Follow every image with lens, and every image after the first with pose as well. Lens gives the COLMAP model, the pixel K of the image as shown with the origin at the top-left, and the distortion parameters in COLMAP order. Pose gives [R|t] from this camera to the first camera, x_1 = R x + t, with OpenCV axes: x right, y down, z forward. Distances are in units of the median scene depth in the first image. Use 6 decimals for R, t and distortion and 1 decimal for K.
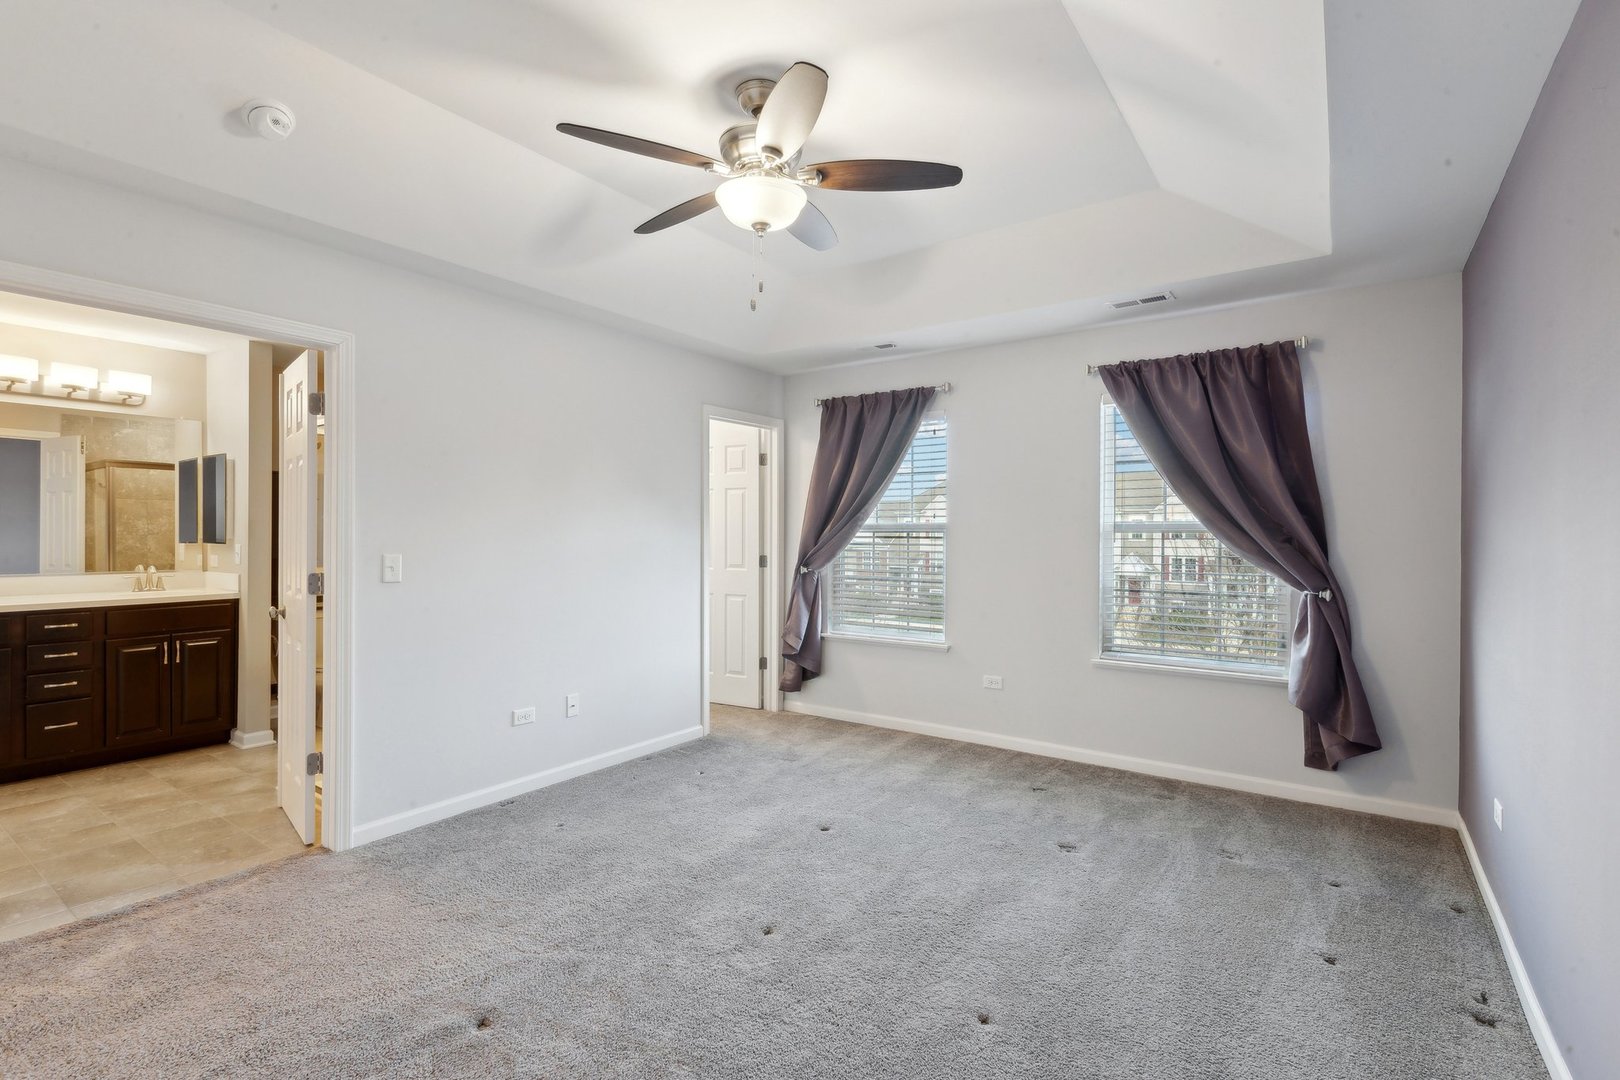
lens RADIAL K [[748.9, 0, 817.9], [0, 748.9, 530.4], [0, 0, 1]] dist [-0.003145, 0.001086]
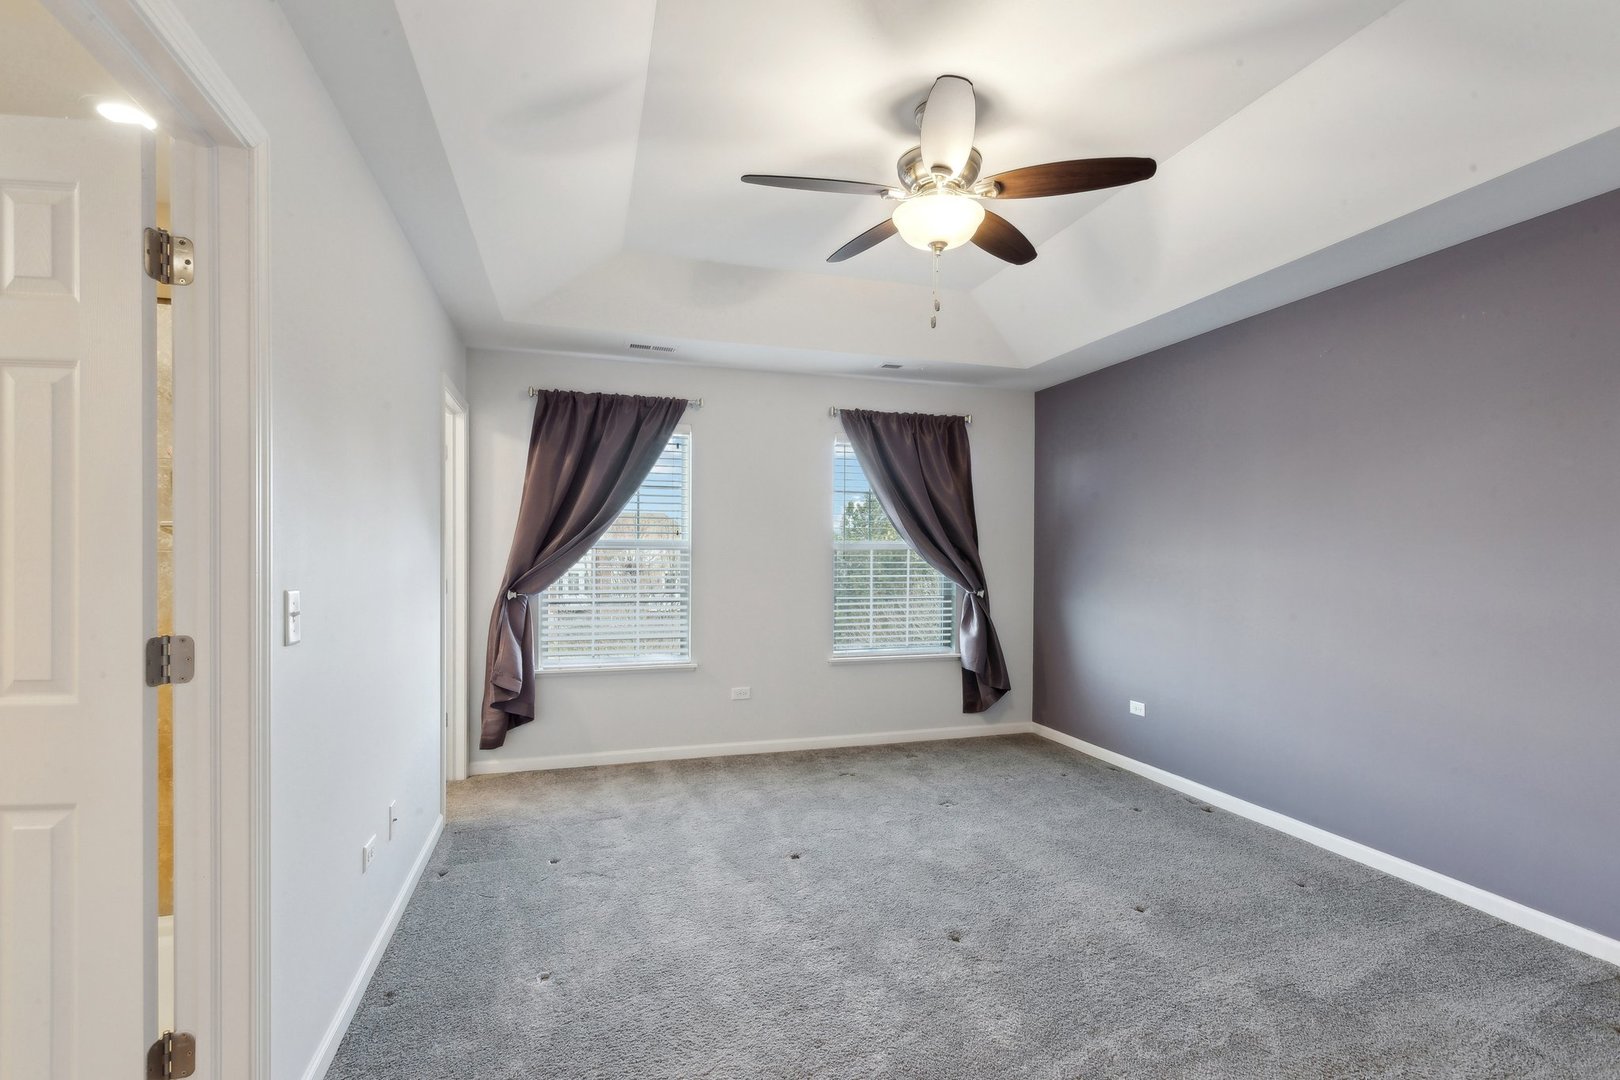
lens RADIAL K [[748.9, 0, 823.6], [0, 748.9, 552.8], [0, 0, 1]] dist [-0.003145, 0.001086]
pose [[0.608238, -0.003533, 0.793747, -0.556399], [-0.007100, 0.999926, 0.009892, -0.004942], [-0.793723, -0.011652, 0.608168, 0.289177]]
